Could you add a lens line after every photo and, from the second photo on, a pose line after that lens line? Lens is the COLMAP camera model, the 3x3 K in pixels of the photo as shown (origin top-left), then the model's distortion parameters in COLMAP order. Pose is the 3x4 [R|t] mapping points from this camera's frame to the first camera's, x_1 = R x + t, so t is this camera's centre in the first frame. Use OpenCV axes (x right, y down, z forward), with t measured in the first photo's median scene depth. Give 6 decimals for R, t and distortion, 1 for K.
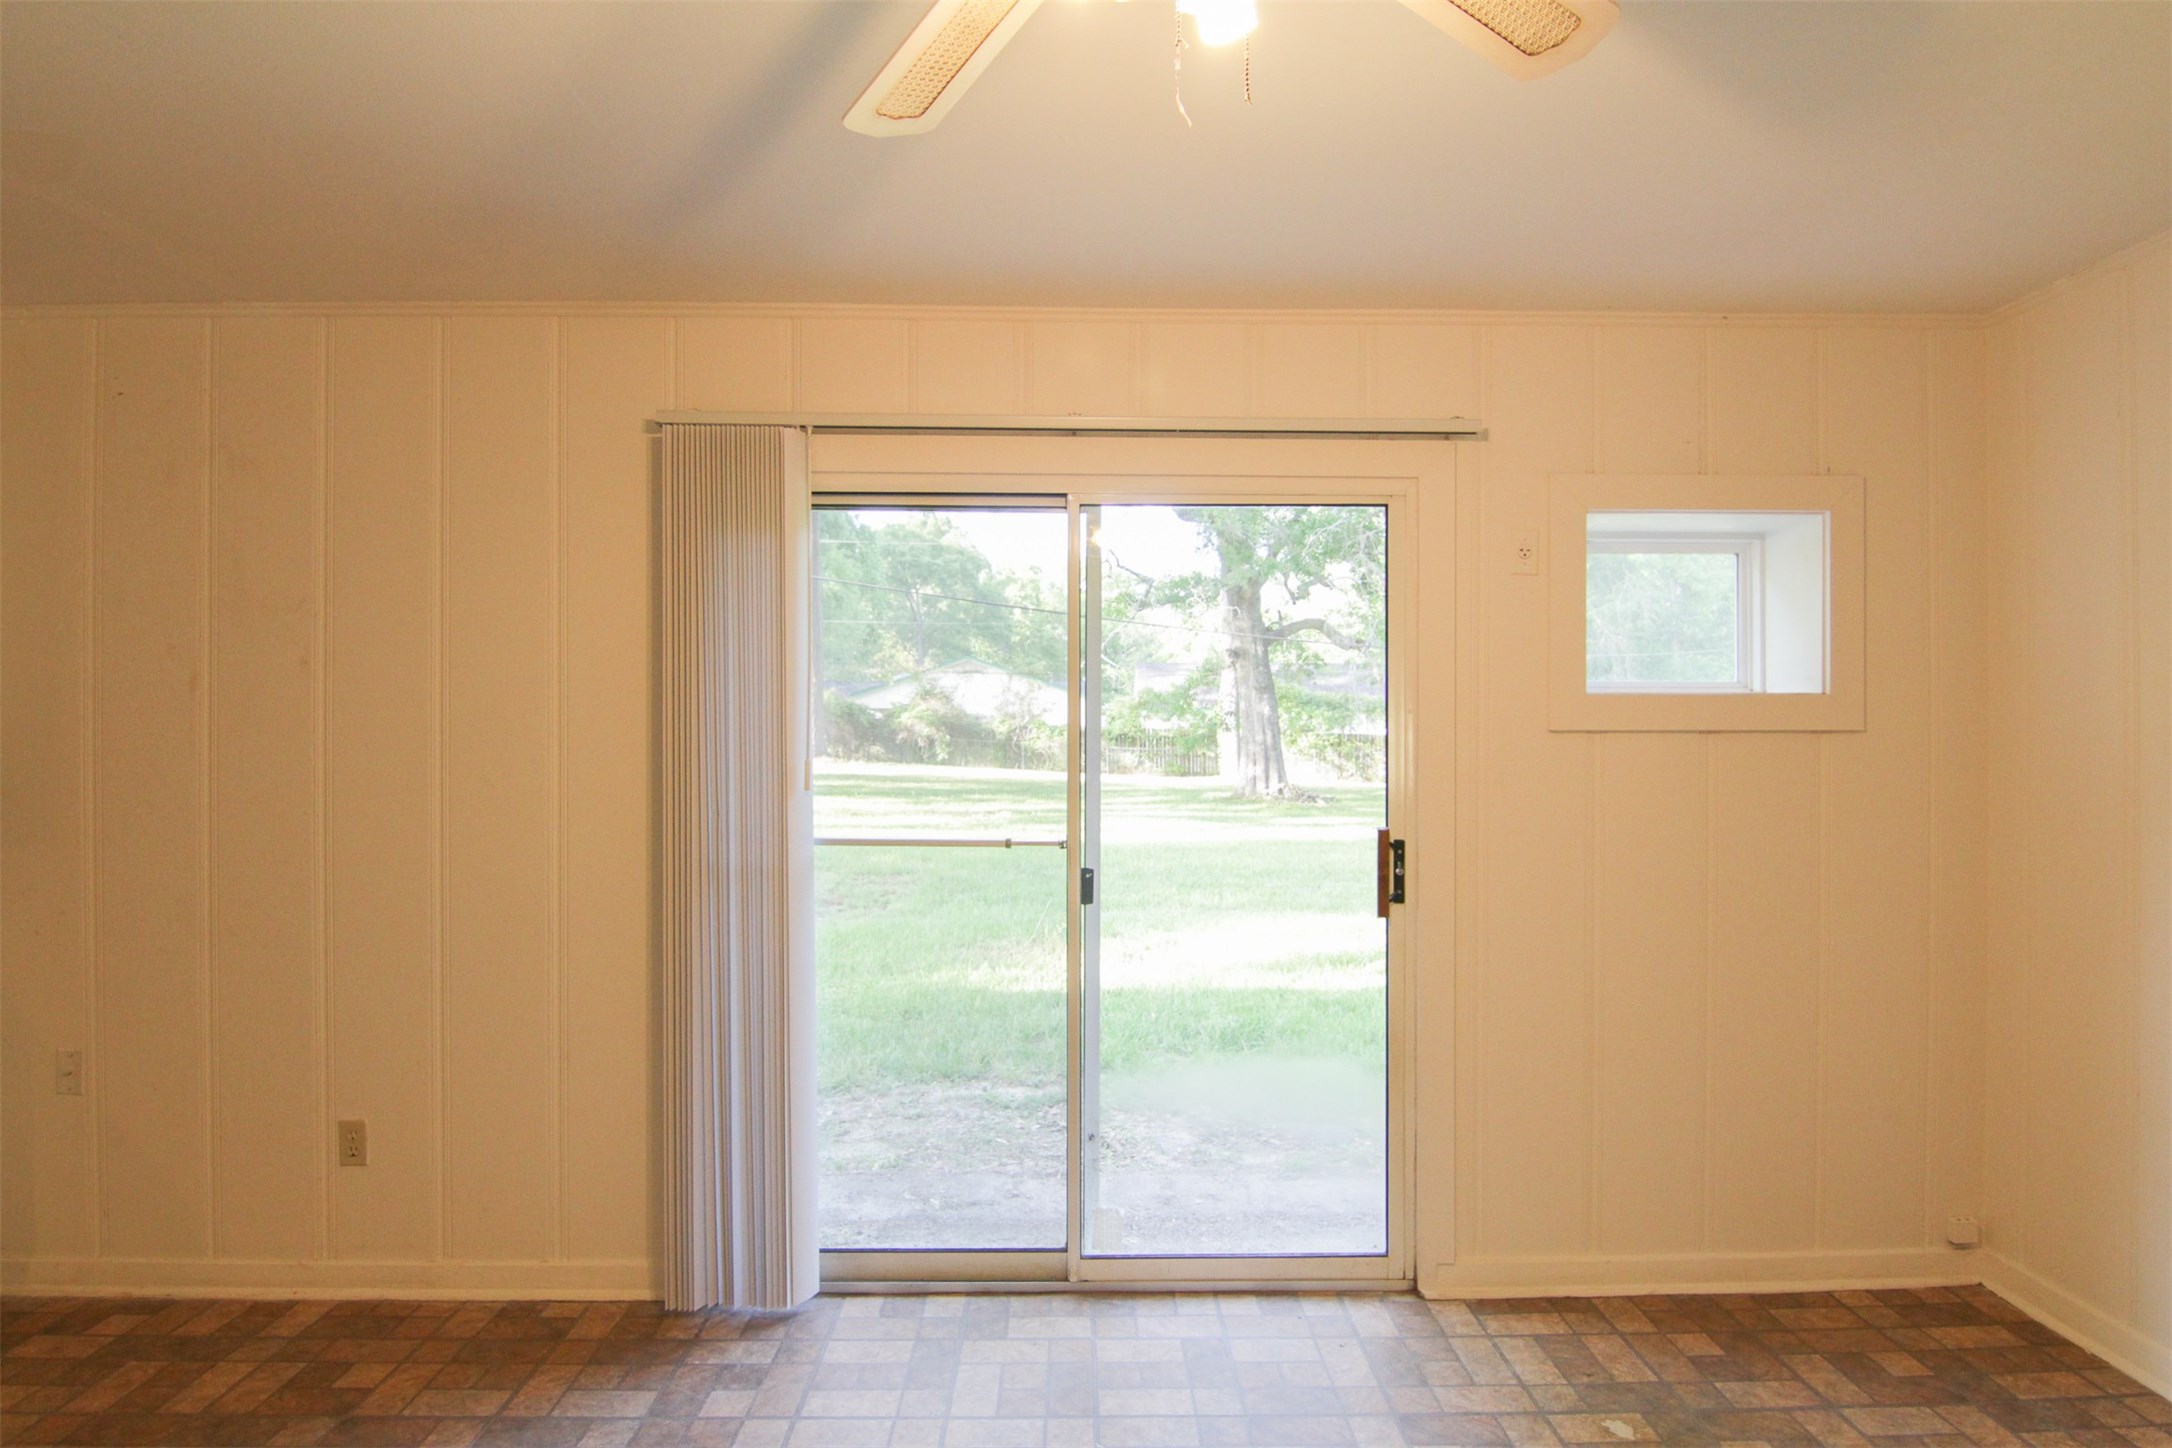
lens RADIAL K [[1169.7, 0, 1086.0], [0, 1169.7, 724.0], [0, 0, 1]] dist [0.003818, -0.011152]
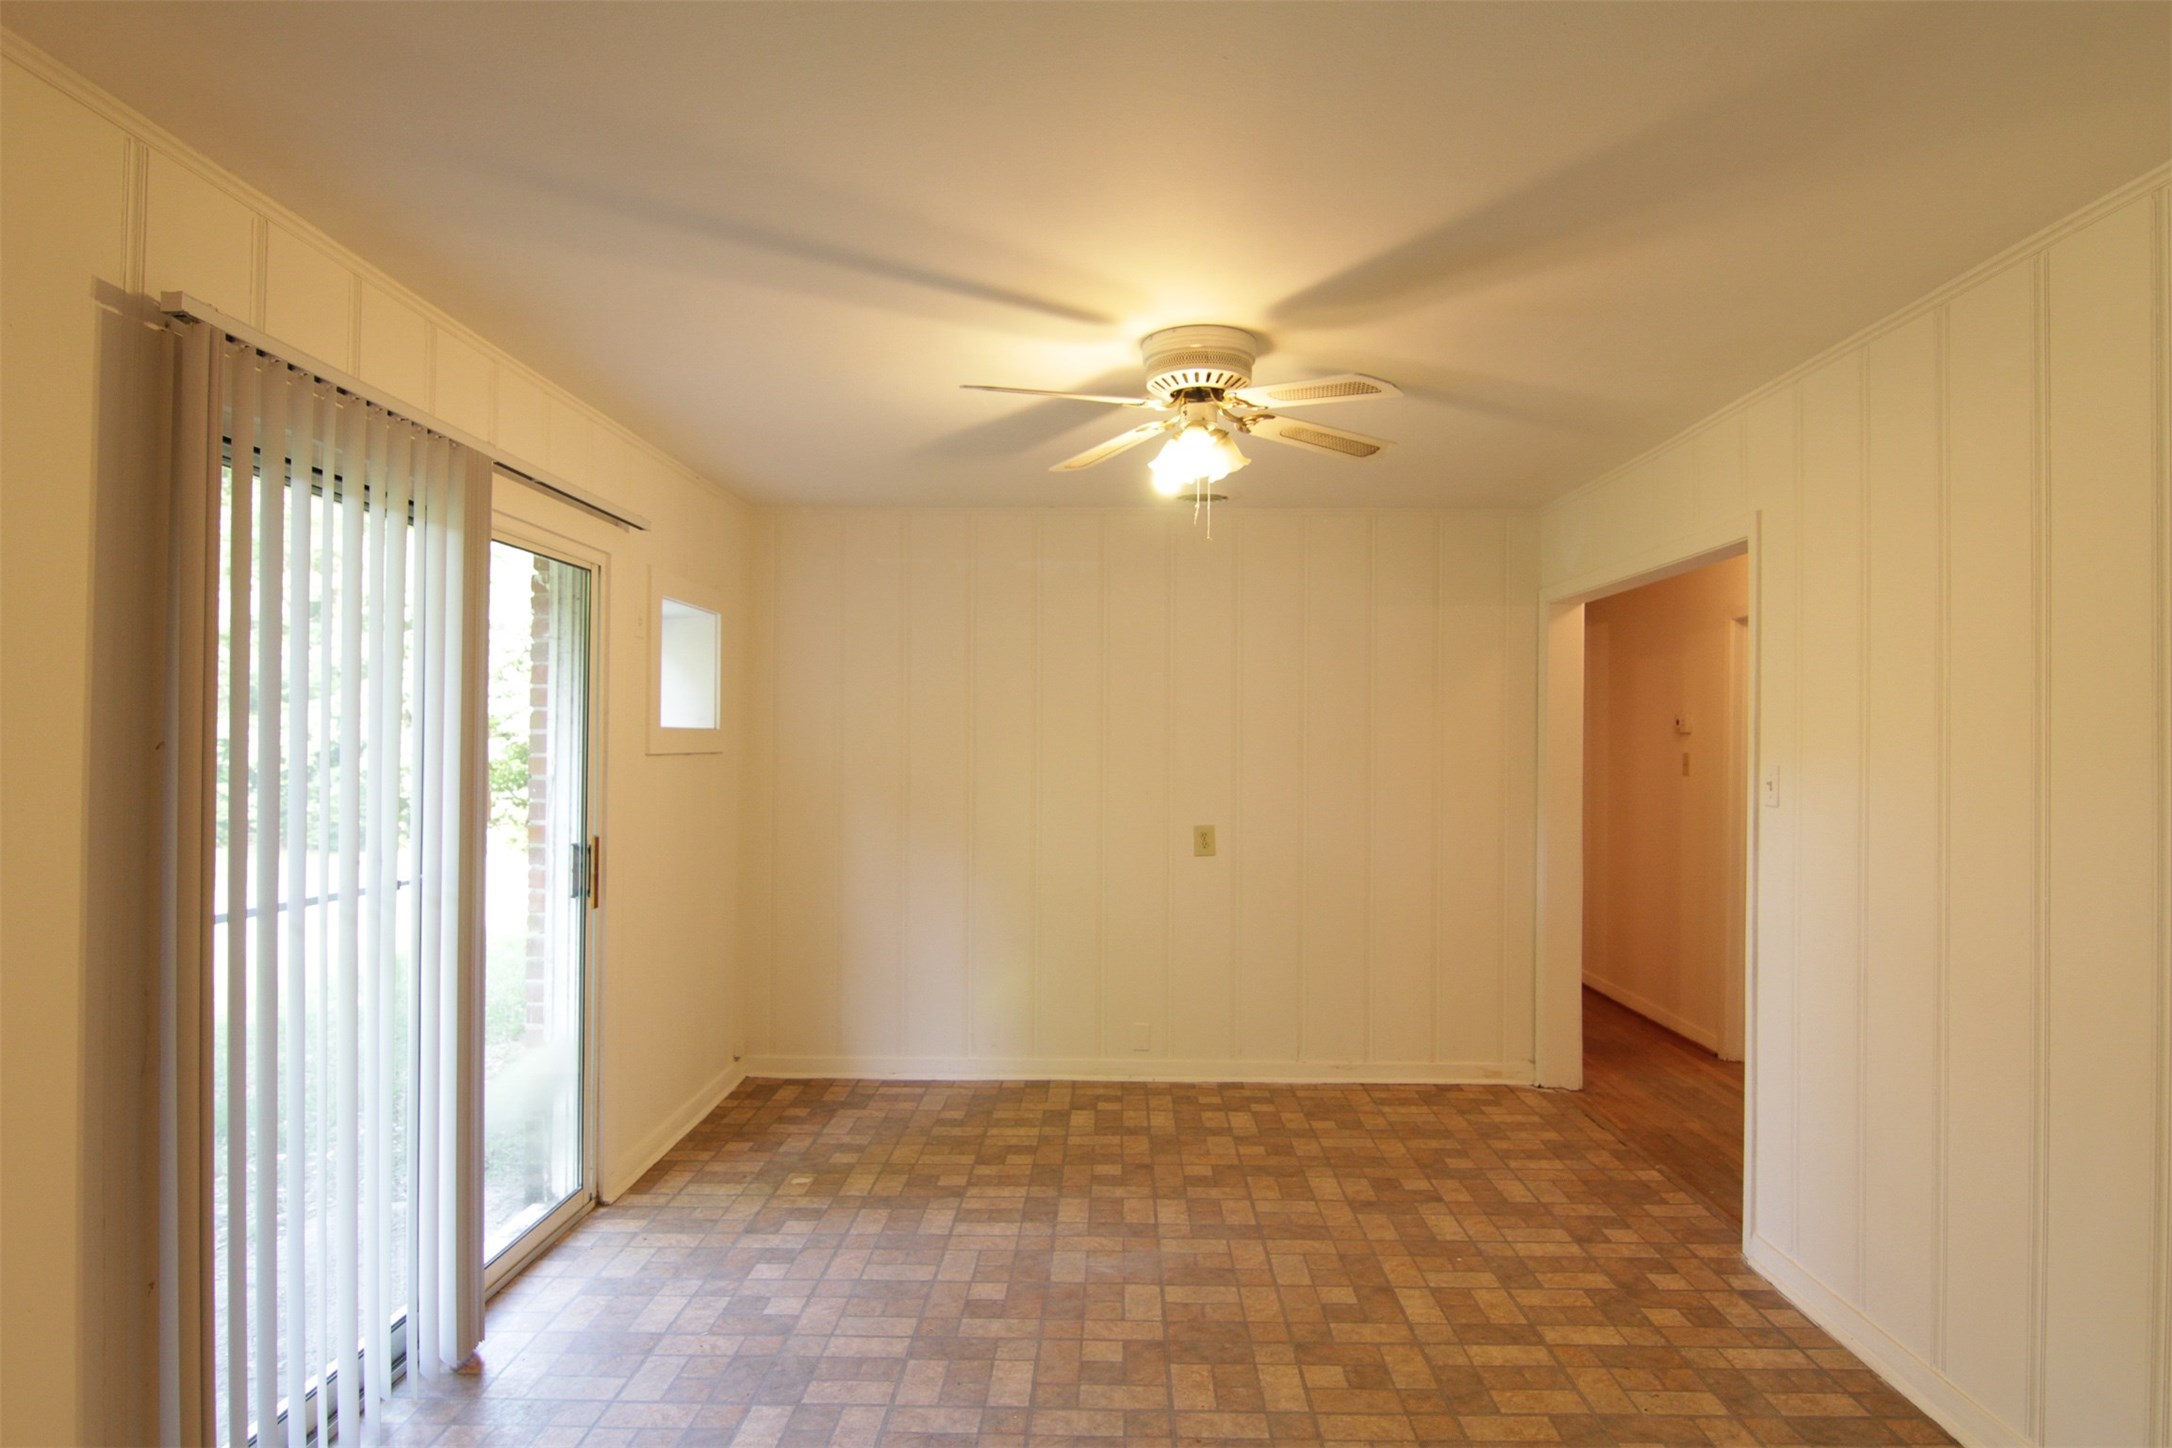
lens RADIAL K [[1215.2, 0, 1086.0], [0, 1215.2, 724.0], [0, 0, 1]] dist [-0.020224, 0.000941]
pose [[0.049545, 0.016699, 0.998632, -1.074286], [0.001403, 0.999858, -0.016789, -0.003998], [-0.998771, 0.002233, 0.049515, 0.455576]]
